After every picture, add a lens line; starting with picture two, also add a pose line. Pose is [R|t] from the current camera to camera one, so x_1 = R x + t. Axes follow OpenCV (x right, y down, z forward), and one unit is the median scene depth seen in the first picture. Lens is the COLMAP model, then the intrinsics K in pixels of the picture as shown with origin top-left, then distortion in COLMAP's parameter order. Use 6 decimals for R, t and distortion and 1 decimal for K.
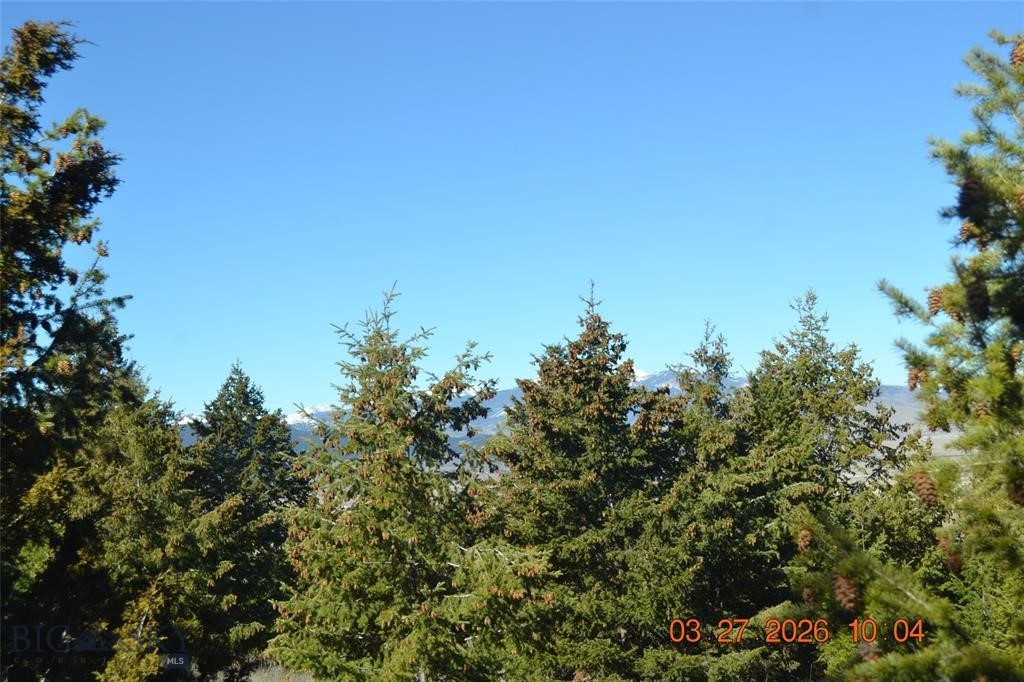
lens RADIAL K [[1443.7, 0, 501.5], [0, 1443.7, 341.8], [0, 0, 1]] dist [-0.024446, 0.000000]
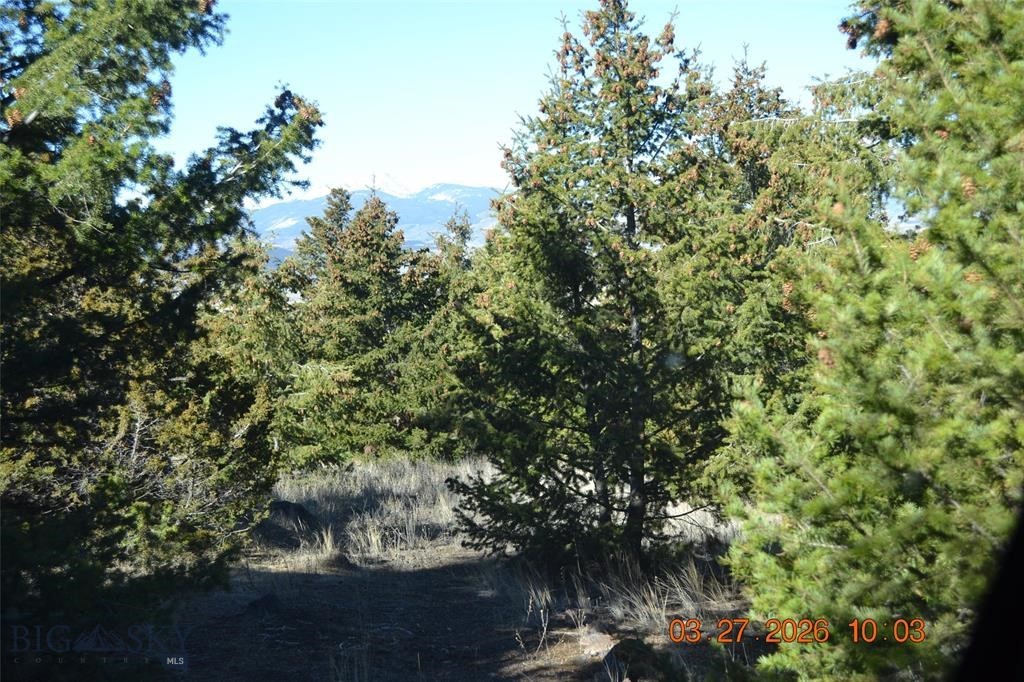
lens RADIAL K [[1443.7, 0, 511.0], [0, 1443.7, 336.0], [0, 0, 1]] dist [-0.024446, 0.000000]
pose [[0.986974, -0.018438, 0.159820, -0.034203], [-0.002077, 0.991868, 0.127254, -0.067122], [-0.160866, -0.125928, 0.978910, -0.433410]]
